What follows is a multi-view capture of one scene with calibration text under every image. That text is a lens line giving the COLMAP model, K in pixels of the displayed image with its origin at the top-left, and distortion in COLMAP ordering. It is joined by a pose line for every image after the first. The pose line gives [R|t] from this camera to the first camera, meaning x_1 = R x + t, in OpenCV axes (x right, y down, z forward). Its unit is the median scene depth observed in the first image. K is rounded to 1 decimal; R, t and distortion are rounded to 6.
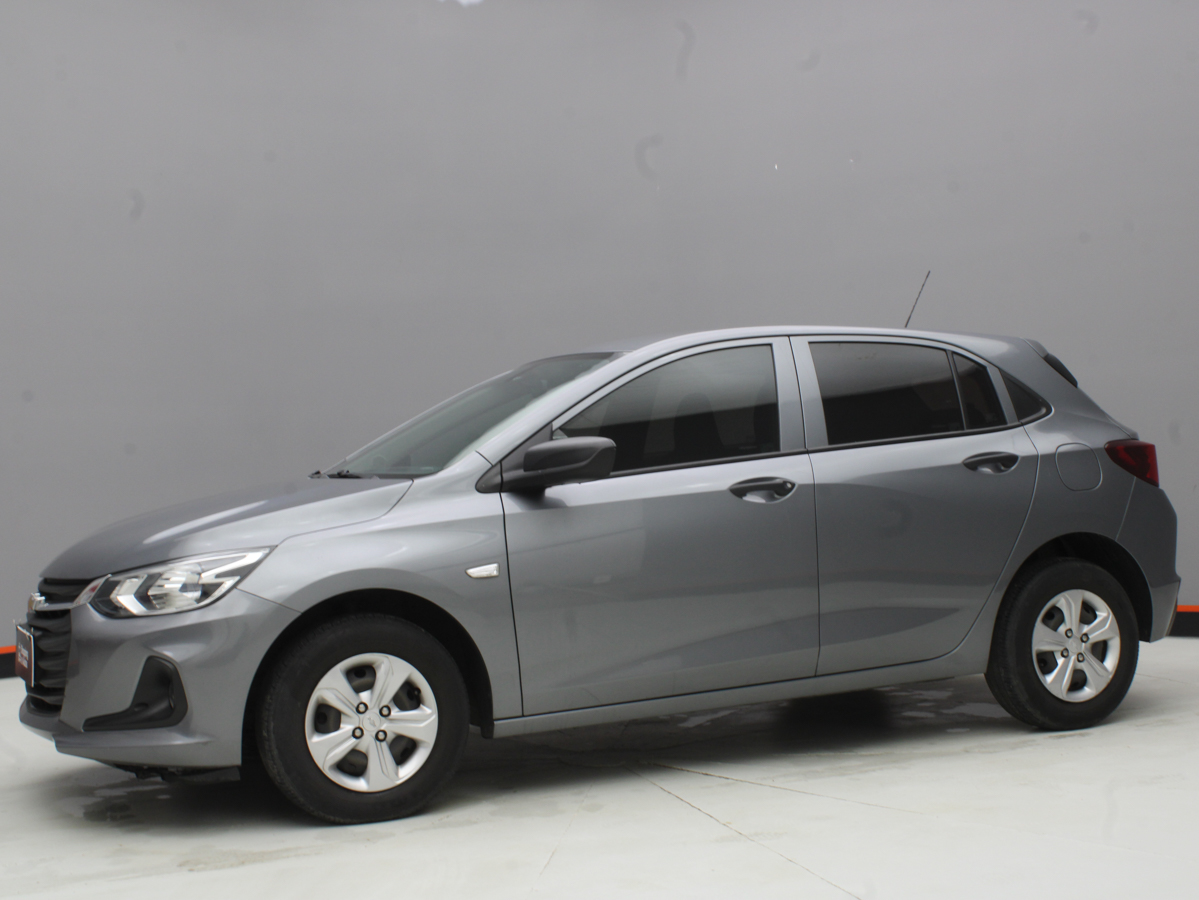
lens RADIAL K [[1685.2, 0, 605.4], [0, 1685.2, 455.1], [0, 0, 1]] dist [-0.071664, 0.000000]
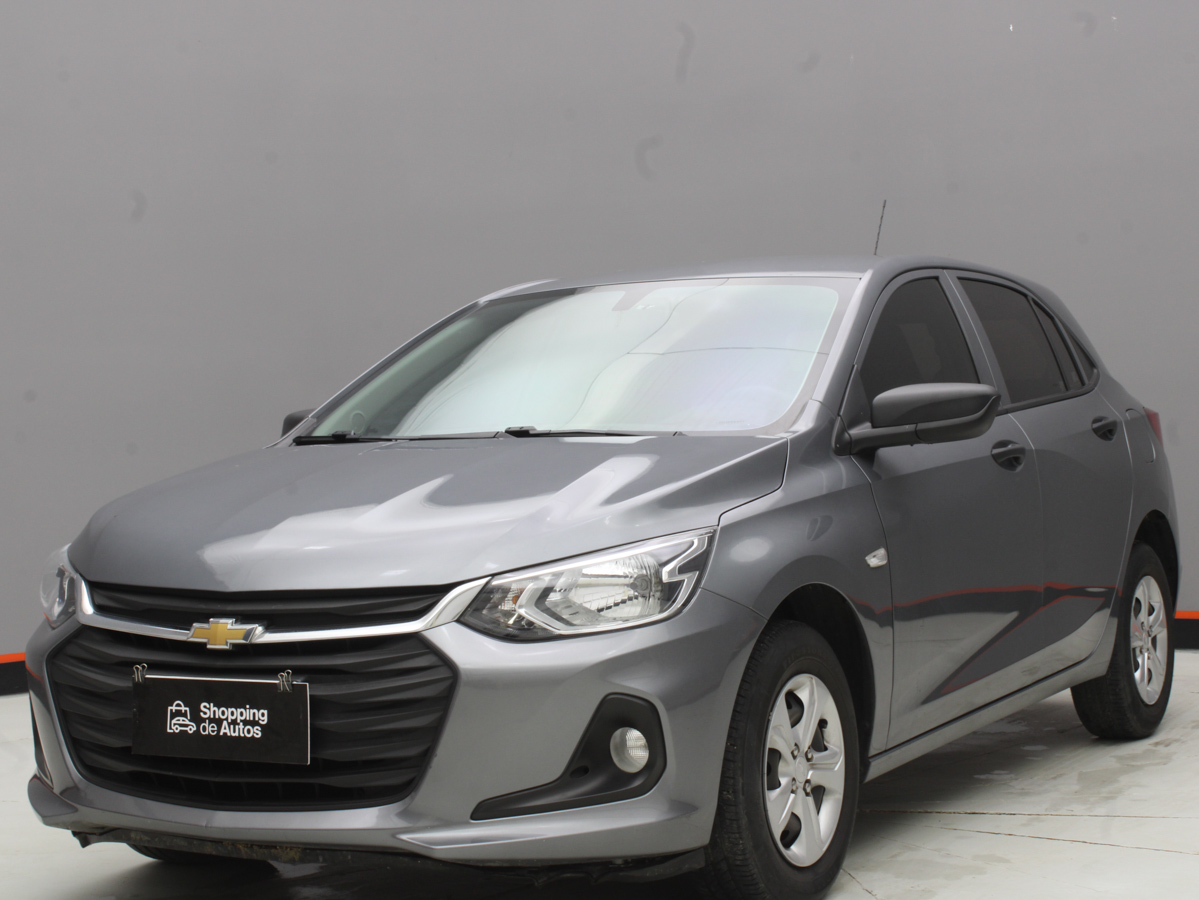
lens RADIAL K [[2212.2, 0, 587.1], [0, 2212.2, 445.7], [0, 0, 1]] dist [-0.097807, 0.000000]
pose [[0.823549, 0.005978, 0.567214, -0.679886], [-0.000642, 0.999954, -0.009607, 0.026133], [-0.567245, 0.007548, 0.823515, 0.245749]]
